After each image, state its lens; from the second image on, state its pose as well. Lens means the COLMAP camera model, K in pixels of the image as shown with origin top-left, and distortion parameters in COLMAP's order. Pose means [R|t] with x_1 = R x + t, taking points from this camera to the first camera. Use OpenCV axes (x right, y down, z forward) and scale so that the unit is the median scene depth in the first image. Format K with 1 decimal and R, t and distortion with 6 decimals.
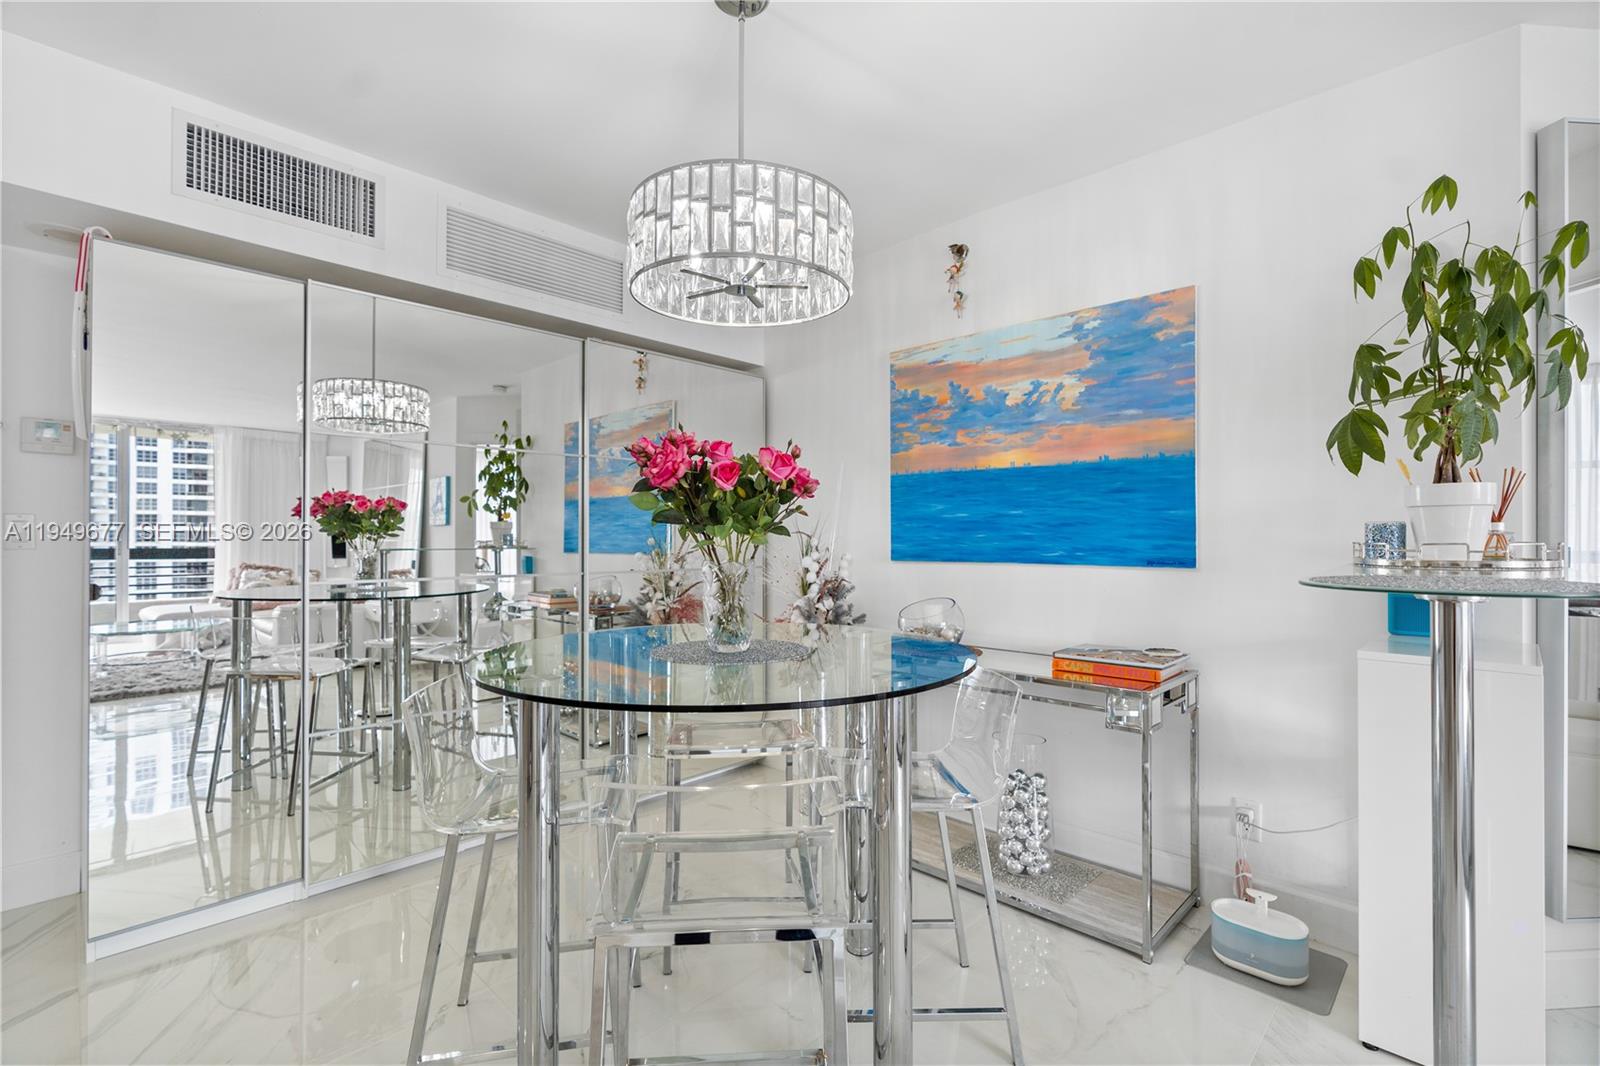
lens RADIAL K [[719.8, 0, 805.5], [0, 719.8, 529.1], [0, 0, 1]] dist [-0.002313, 0.000098]
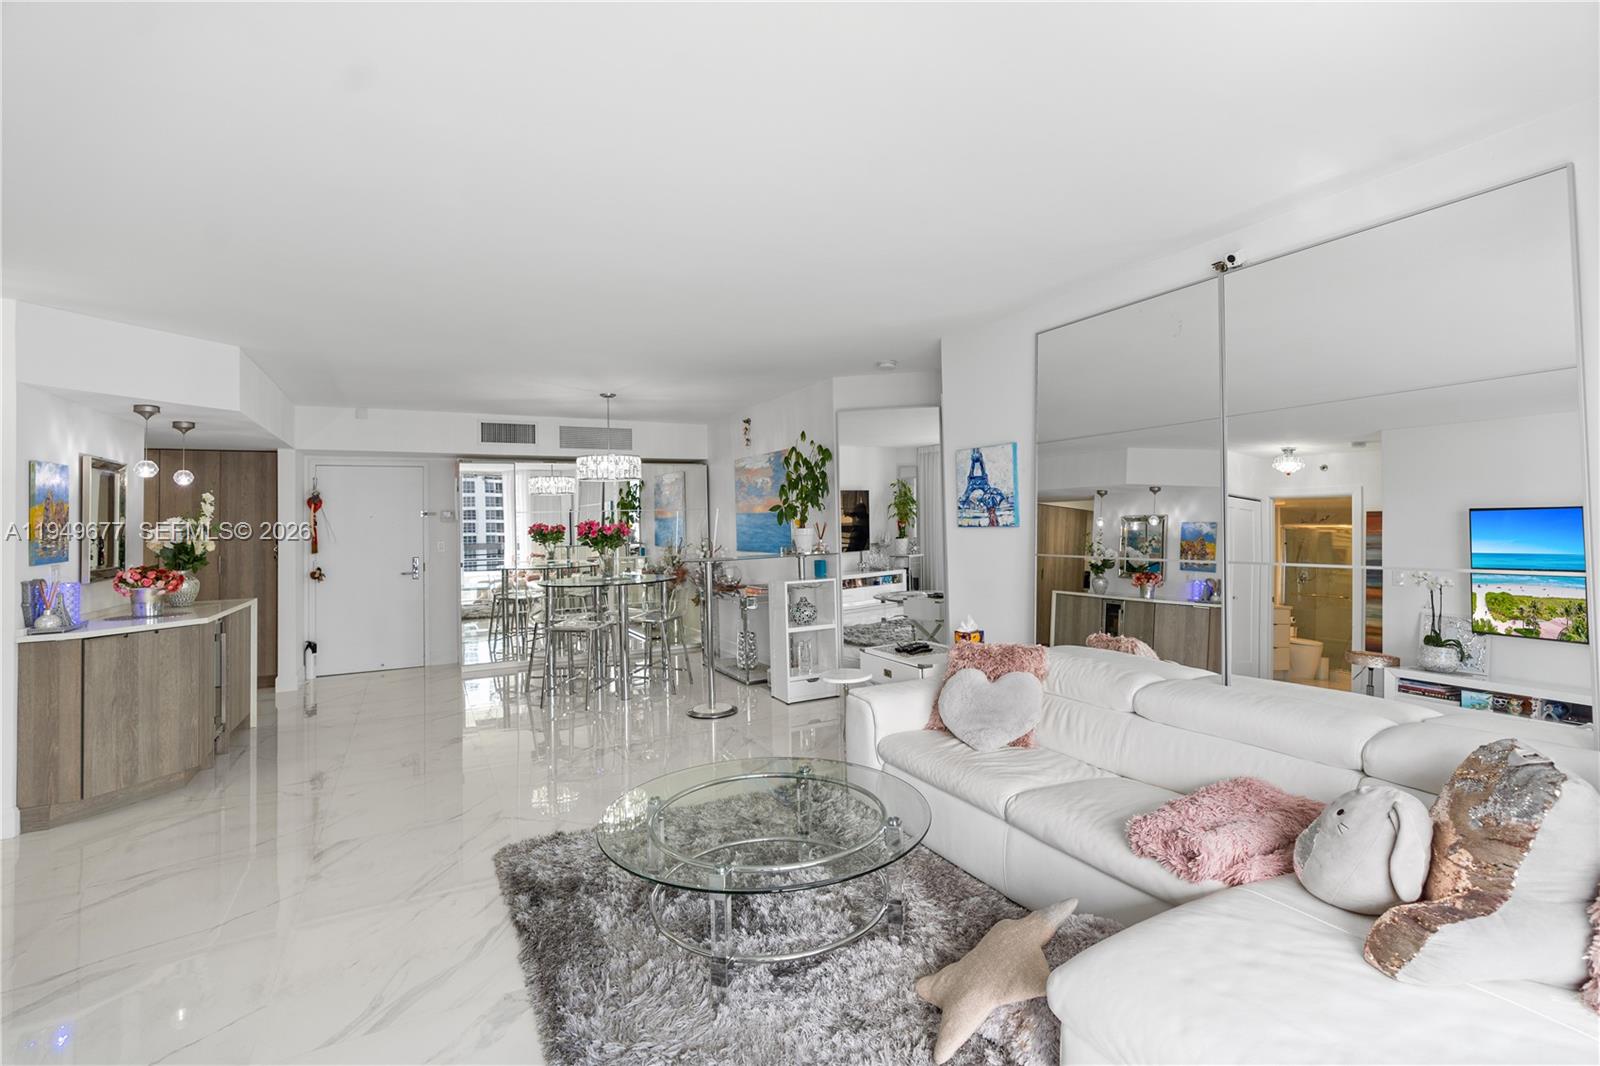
lens RADIAL K [[713.3, 0, 800.0], [0, 713.3, 499.7], [0, 0, 1]] dist [-0.008438, -0.000132]
pose [[0.952625, -0.033361, -0.302314, 1.223321], [0.029214, 0.999407, -0.018232, -0.087056], [0.302743, 0.008537, 0.953034, -1.352331]]
